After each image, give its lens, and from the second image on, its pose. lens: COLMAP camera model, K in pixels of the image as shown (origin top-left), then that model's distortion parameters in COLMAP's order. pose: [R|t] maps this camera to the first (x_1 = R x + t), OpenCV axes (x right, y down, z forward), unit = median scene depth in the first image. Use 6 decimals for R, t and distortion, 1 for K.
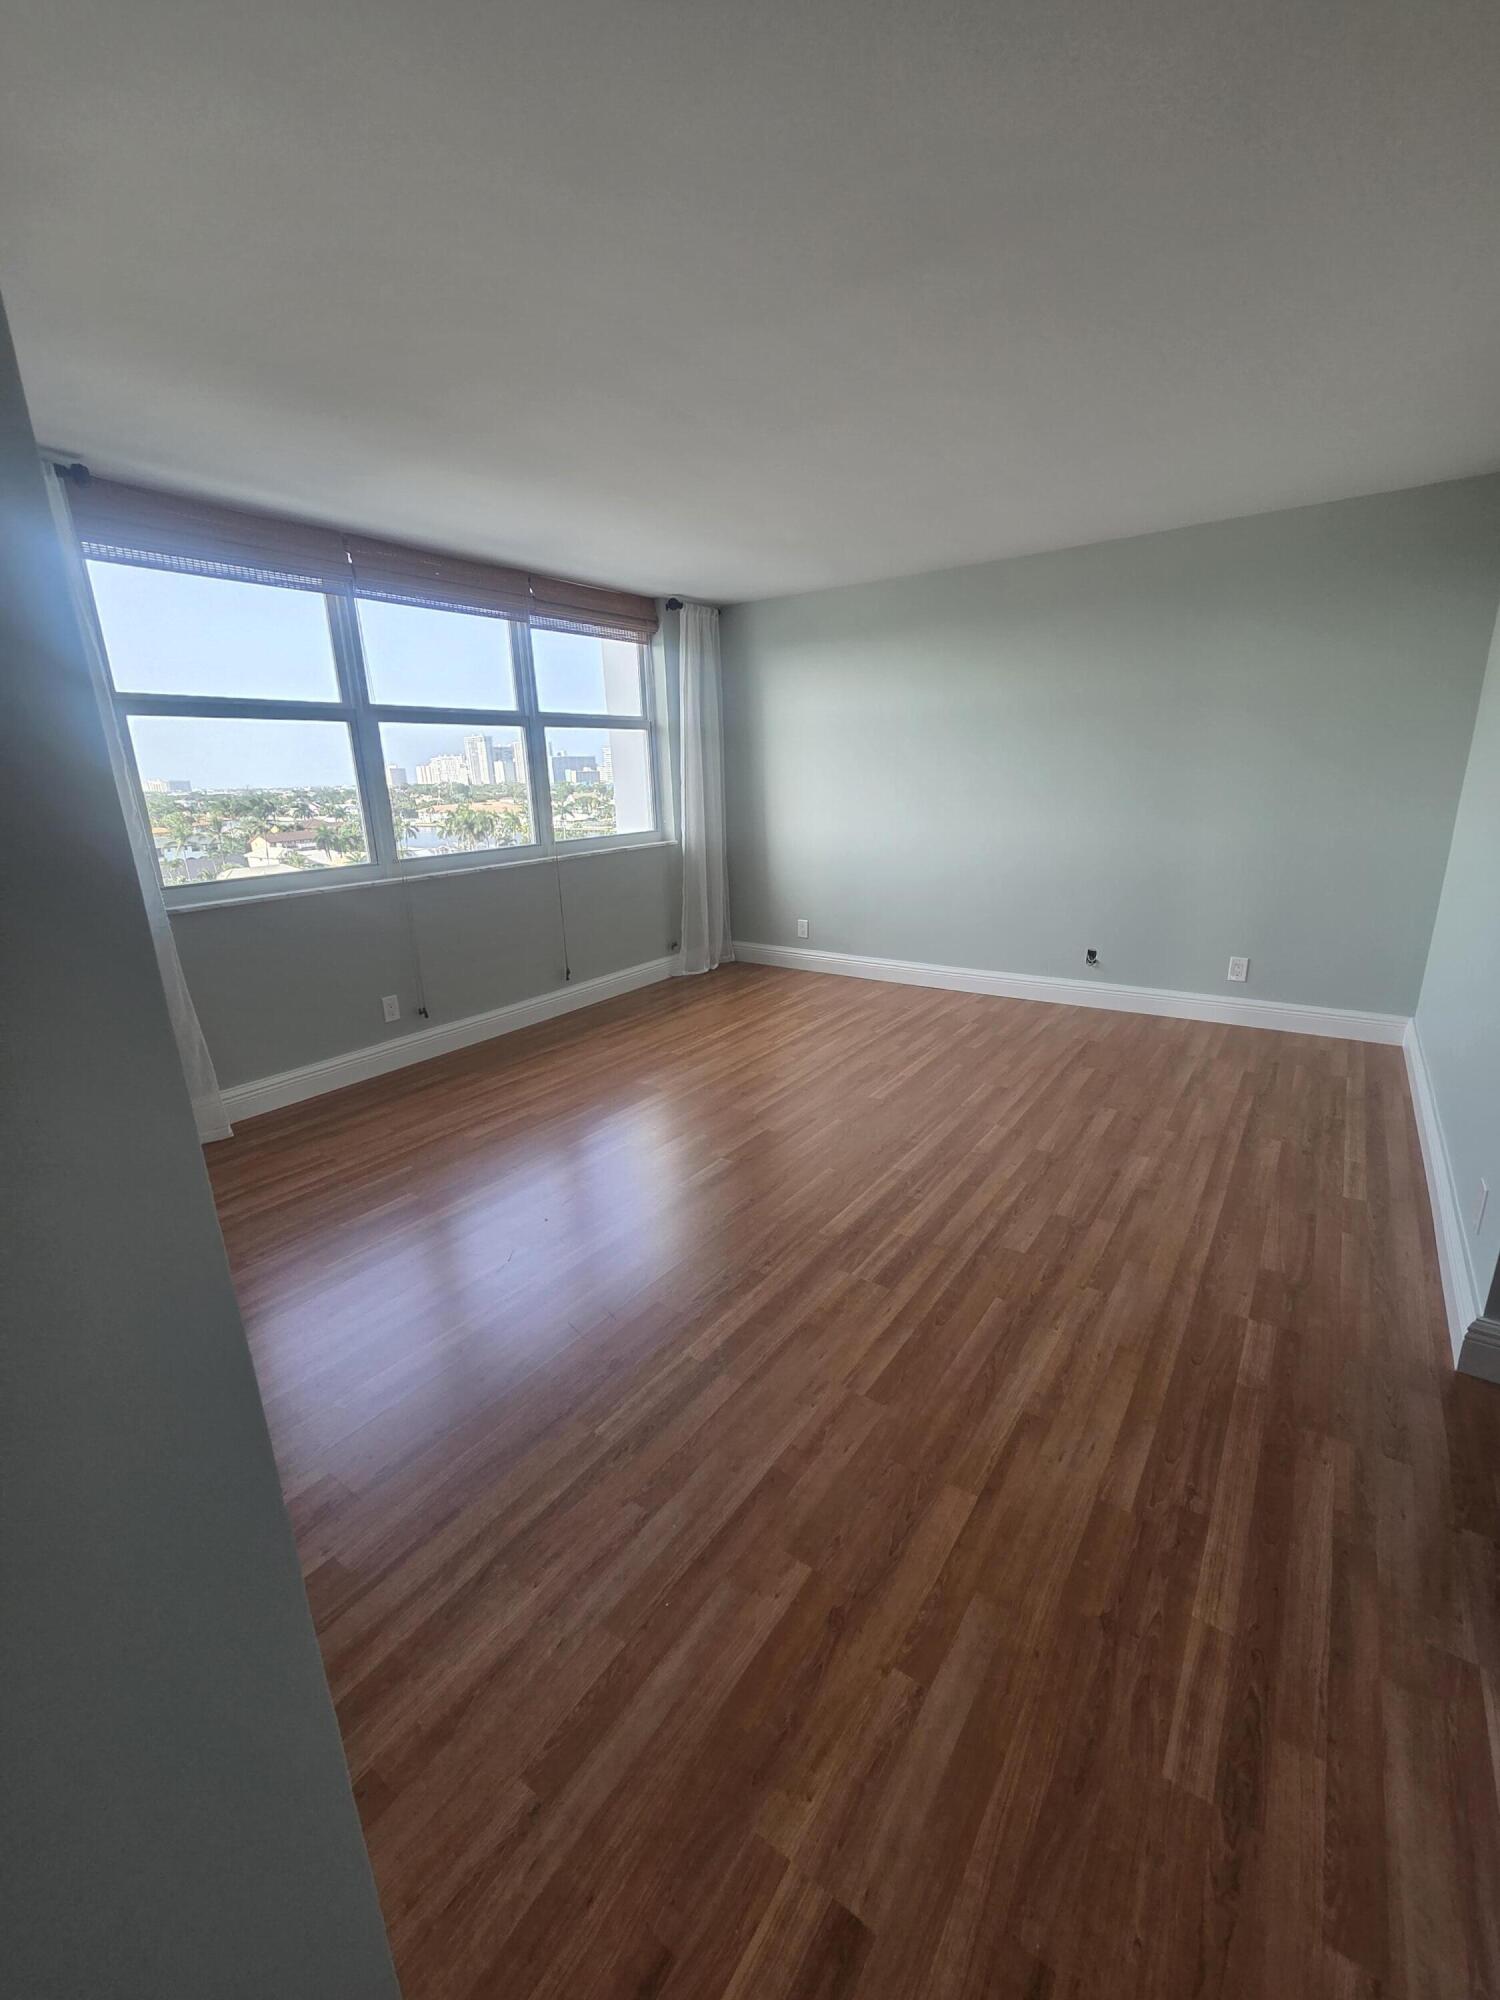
lens RADIAL K [[817.9, 0, 752.5], [0, 817.9, 1003.3], [0, 0, 1]] dist [0.002193, 0.000768]
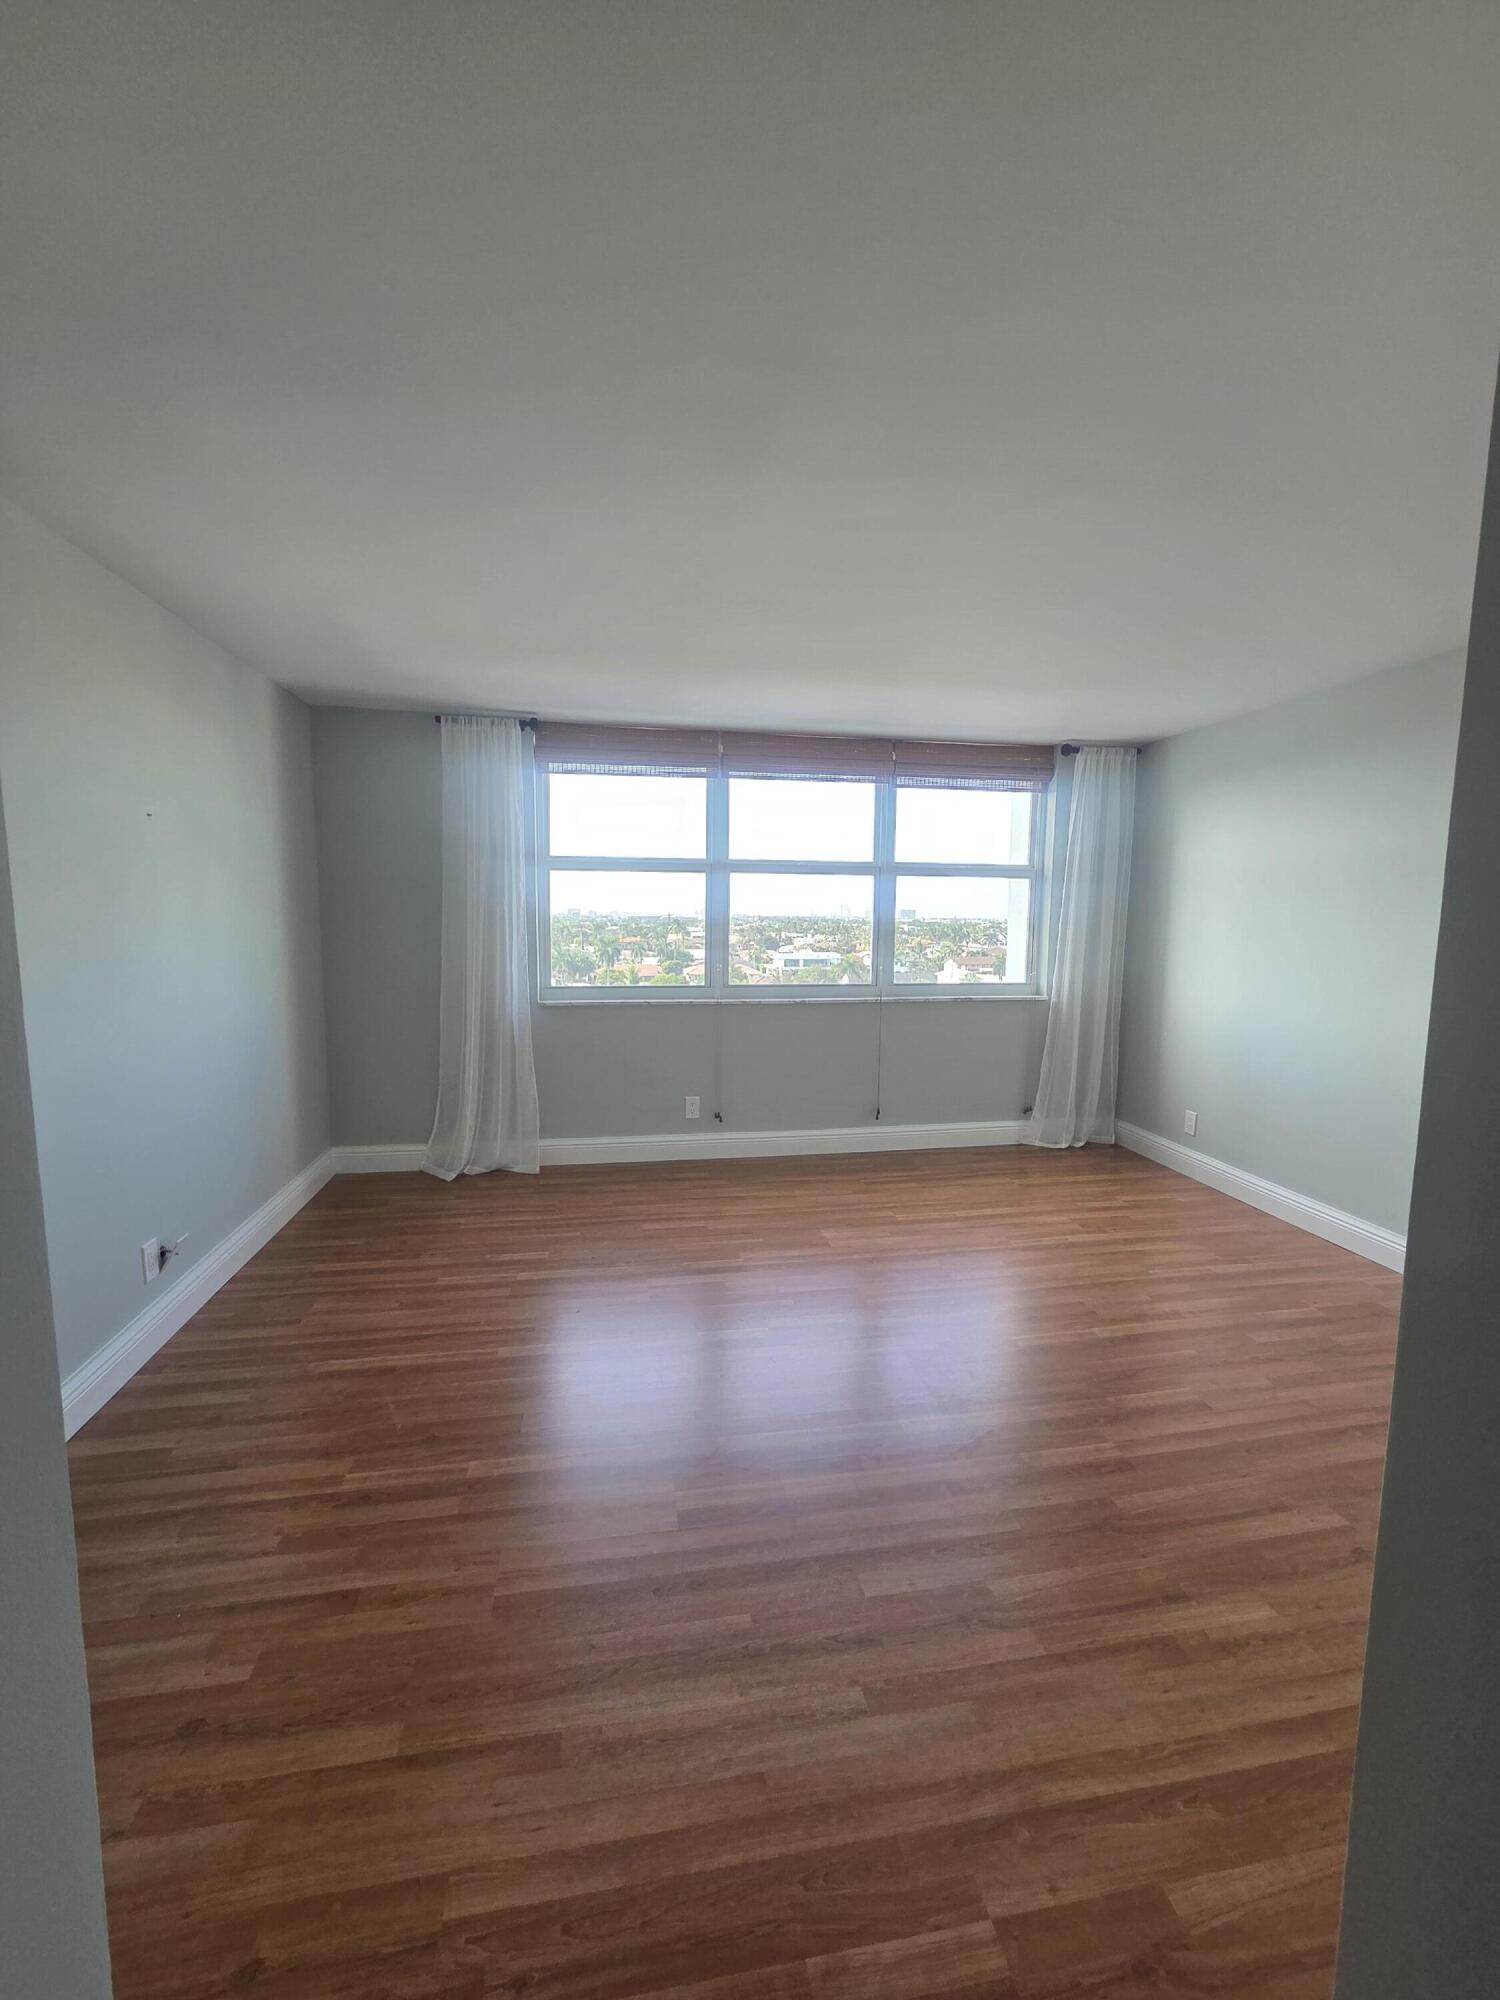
lens RADIAL K [[817.9, 0, 752.5], [0, 817.9, 1003.3], [0, 0, 1]] dist [0.002193, 0.000768]
pose [[0.708083, 0.112822, -0.697058, 0.391031], [-0.222618, 0.972479, -0.068740, -0.071503], [0.670119, 0.203851, 0.713713, 0.175391]]
